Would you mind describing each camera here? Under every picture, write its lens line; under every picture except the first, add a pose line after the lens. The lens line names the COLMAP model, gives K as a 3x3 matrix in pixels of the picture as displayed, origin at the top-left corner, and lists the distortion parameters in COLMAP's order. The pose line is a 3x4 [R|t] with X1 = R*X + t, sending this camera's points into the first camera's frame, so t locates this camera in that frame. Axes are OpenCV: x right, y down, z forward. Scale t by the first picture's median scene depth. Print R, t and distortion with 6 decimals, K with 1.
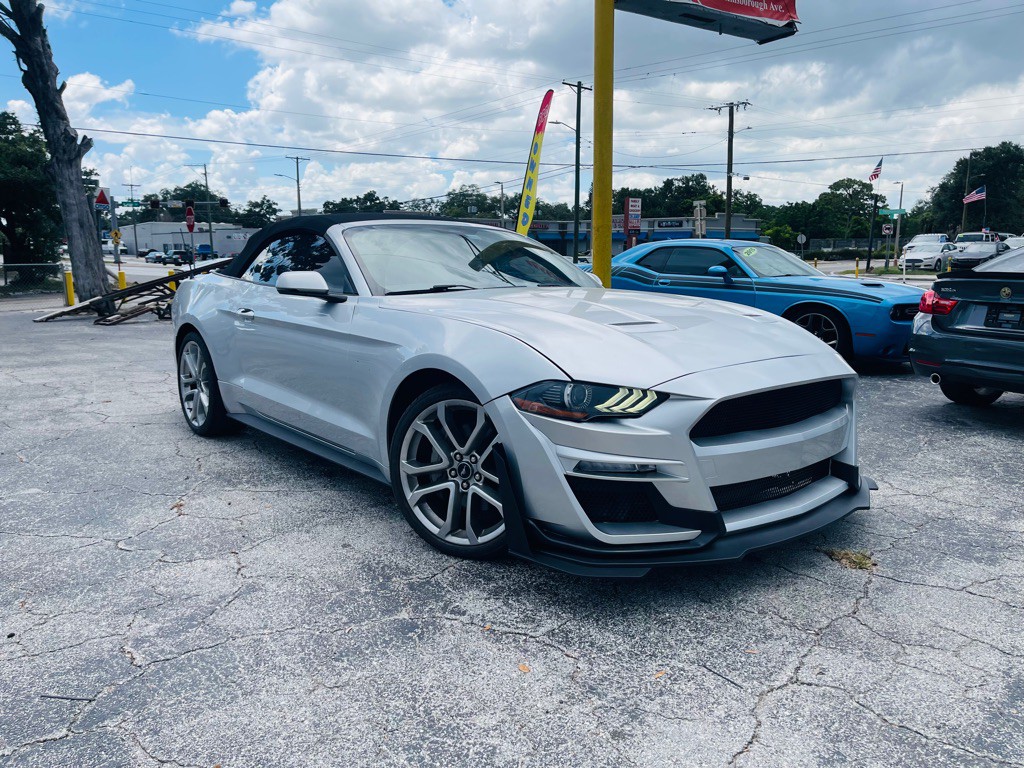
lens RADIAL K [[771.9, 0, 521.2], [0, 771.9, 387.1], [0, 0, 1]] dist [0.075099, -0.096887]
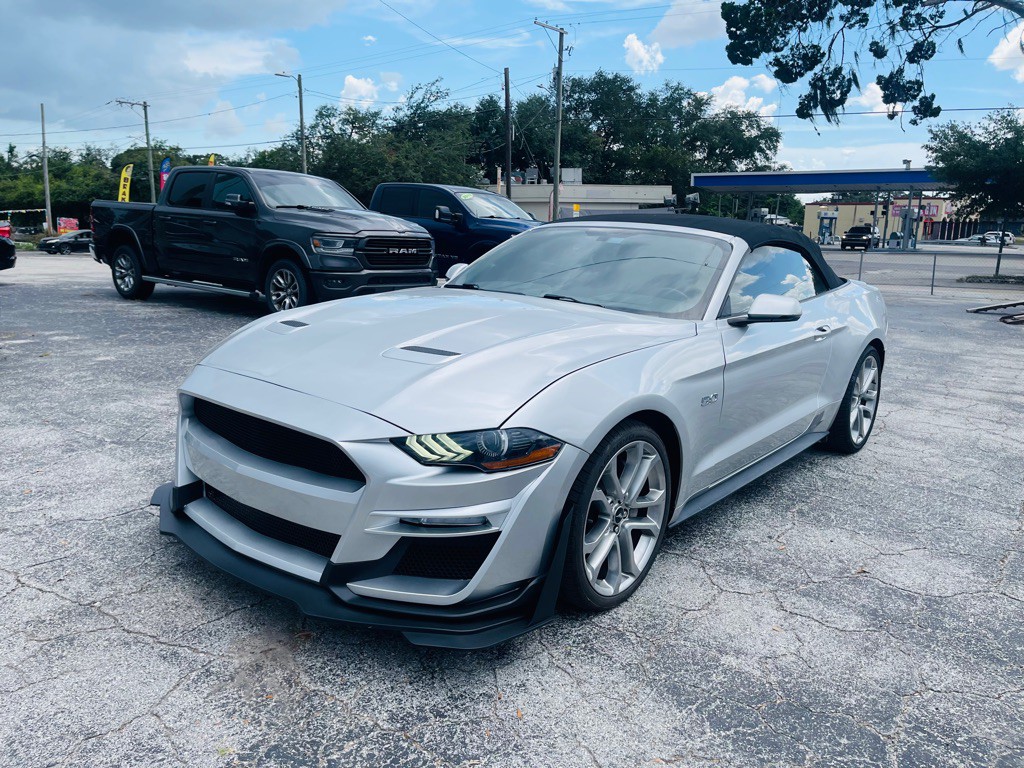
lens RADIAL K [[771.9, 0, 517.9], [0, 771.9, 384.6], [0, 0, 1]] dist [0.075099, -0.096887]
pose [[0.189935, 0.209968, -0.959082, 0.934215], [-0.196492, 0.965230, 0.172401, -0.186341], [0.961933, 0.155706, 0.224588, 0.801826]]
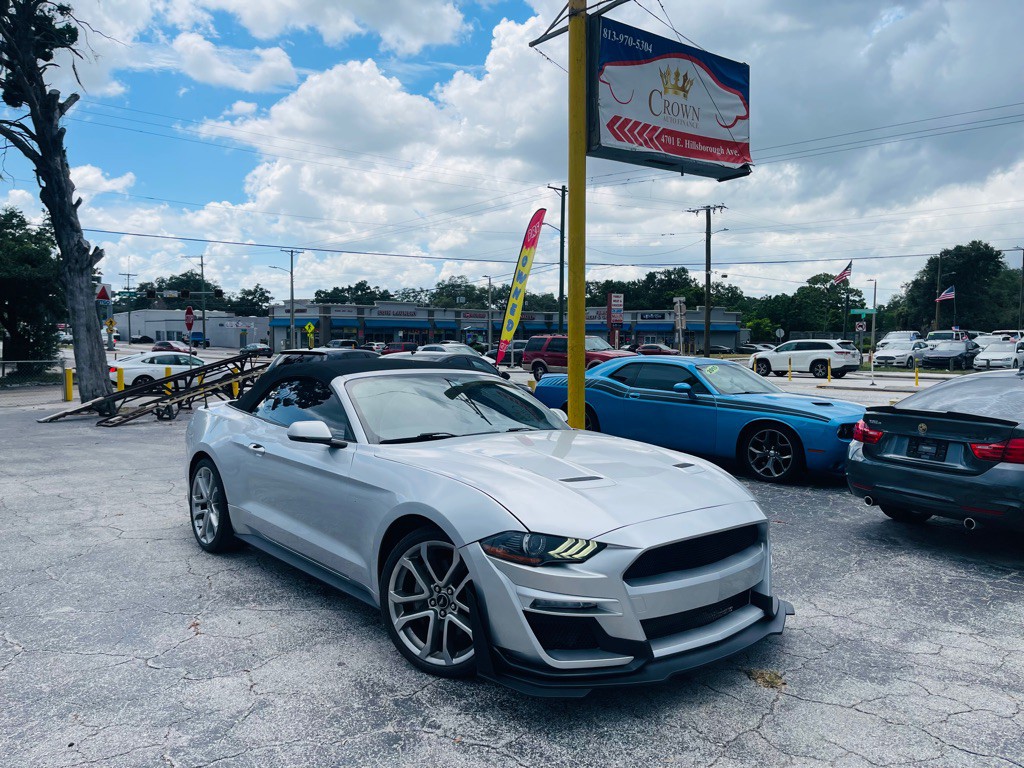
lens RADIAL K [[771.9, 0, 514.5], [0, 771.9, 386.0], [0, 0, 1]] dist [0.075099, -0.096887]
pose [[0.999939, 0.007390, 0.008242, 0.020004], [-0.006428, 0.993774, -0.111234, -0.068985], [-0.009013, 0.111174, 0.993760, -0.181274]]
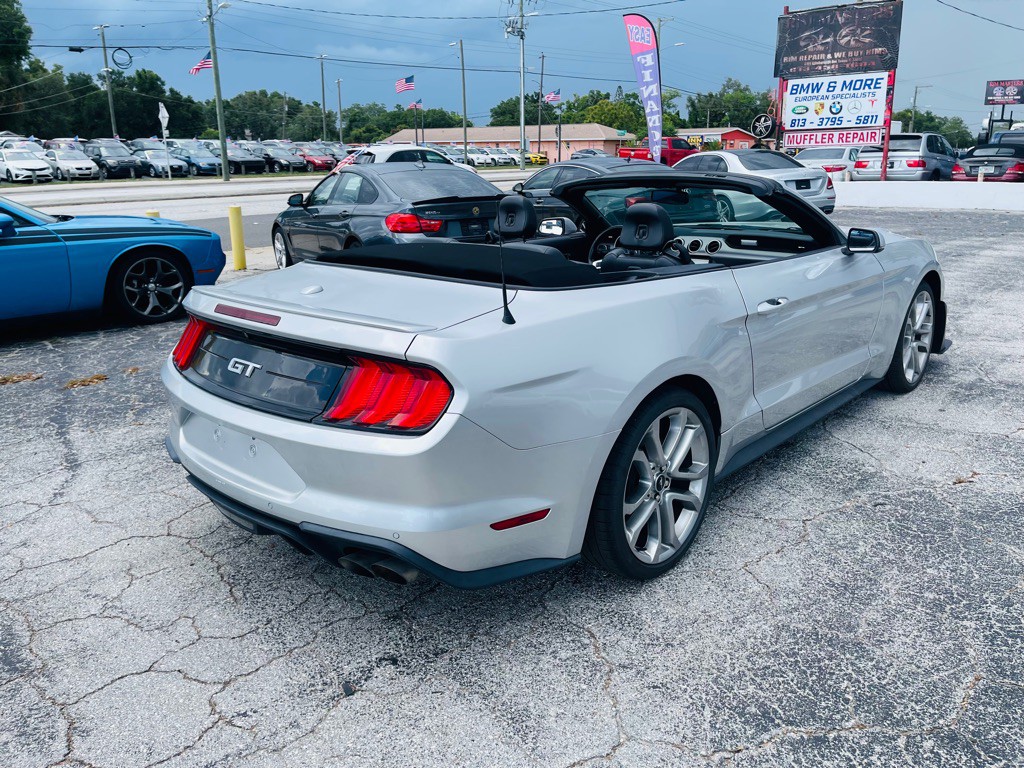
lens RADIAL K [[770.6, 0, 522.3], [0, 770.6, 373.0], [0, 0, 1]] dist [0.072211, -0.090683]
pose [[-0.124175, -0.273401, 0.953851, -1.177045], [0.181724, 0.938767, 0.292735, -0.331890], [-0.975478, 0.209688, -0.066888, 1.465596]]
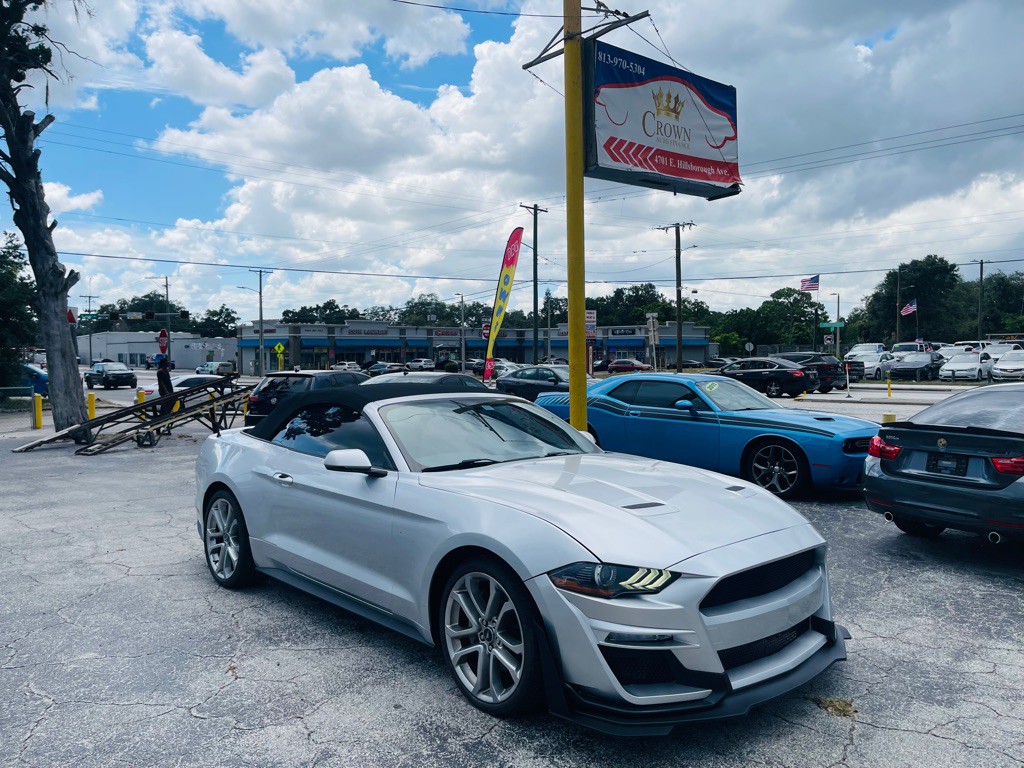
lens RADIAL K [[771.9, 0, 520.5], [0, 771.9, 377.5], [0, 0, 1]] dist [0.075099, -0.096887]
pose [[0.998445, -0.008607, 0.055071, -0.084617], [0.016432, 0.989551, -0.143246, -0.083282], [-0.053262, 0.143928, 0.988154, -0.159211]]
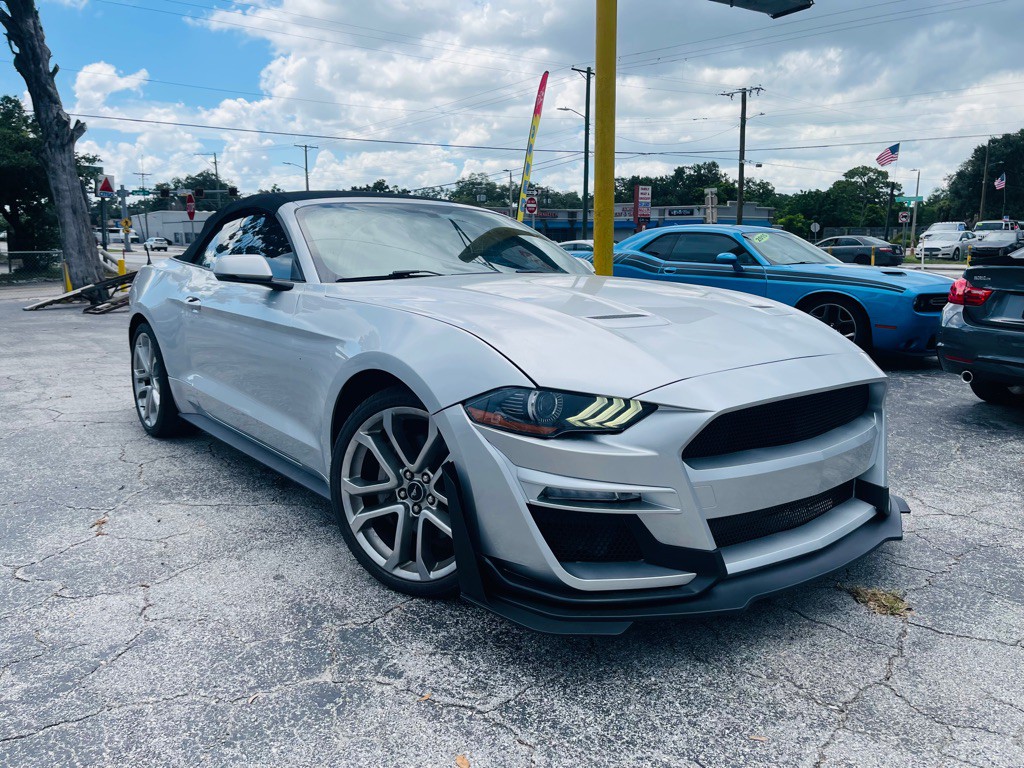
lens RADIAL K [[771.9, 0, 514.3], [0, 771.9, 382.6], [0, 0, 1]] dist [0.075099, -0.096887]
pose [[0.999765, 0.004561, -0.021207, 0.039289], [-0.004389, 0.999957, 0.008124, -0.013321], [0.021243, -0.008029, 0.999742, 0.126271]]
